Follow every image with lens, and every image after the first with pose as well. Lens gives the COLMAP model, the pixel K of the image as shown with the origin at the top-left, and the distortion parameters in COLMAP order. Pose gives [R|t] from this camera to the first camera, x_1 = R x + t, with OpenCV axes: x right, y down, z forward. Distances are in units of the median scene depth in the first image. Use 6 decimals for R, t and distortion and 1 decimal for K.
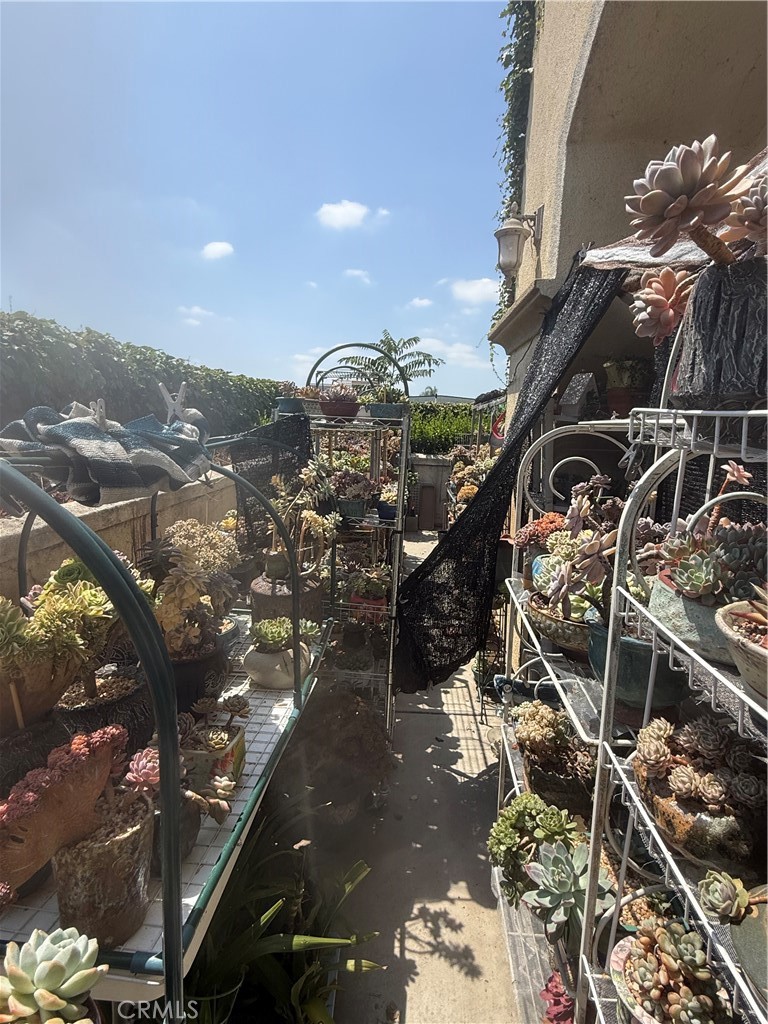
lens RADIAL K [[541.3, 0, 386.0], [0, 541.3, 515.1], [0, 0, 1]] dist [0.000913, -0.002401]
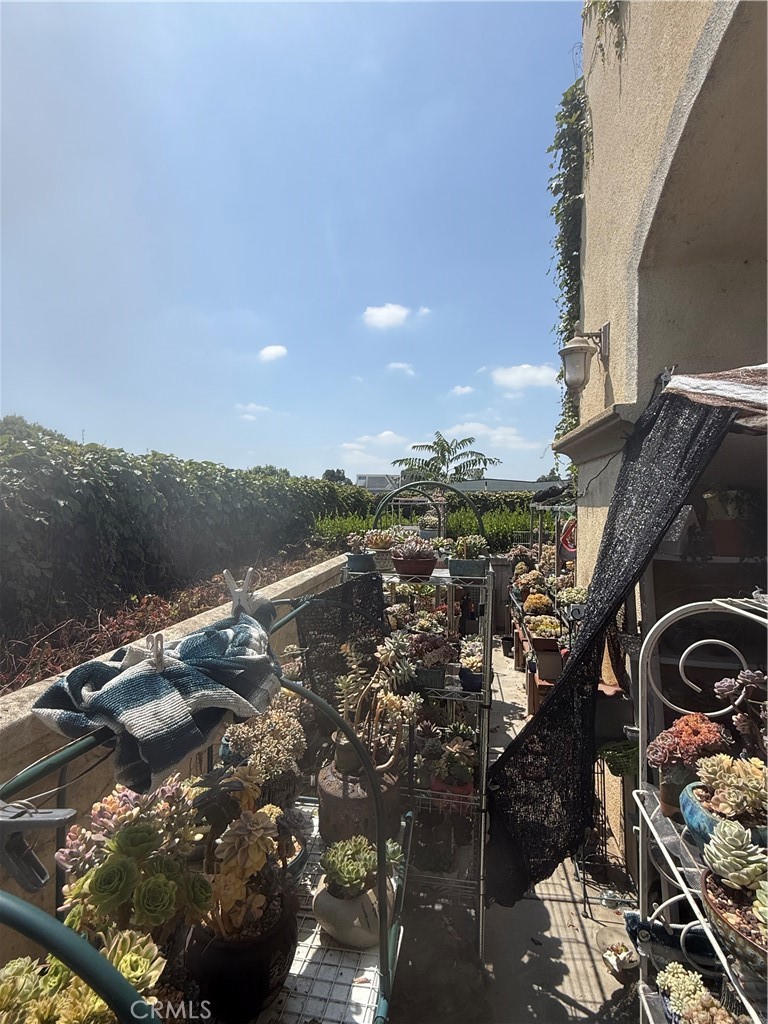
lens RADIAL K [[541.3, 0, 386.4], [0, 541.3, 513.6], [0, 0, 1]] dist [0.000913, -0.002401]
pose [[0.995845, -0.029560, -0.086137, -0.037850], [0.015999, 0.987932, -0.154062, -0.103963], [0.089652, 0.152043, 0.984299, 0.068629]]
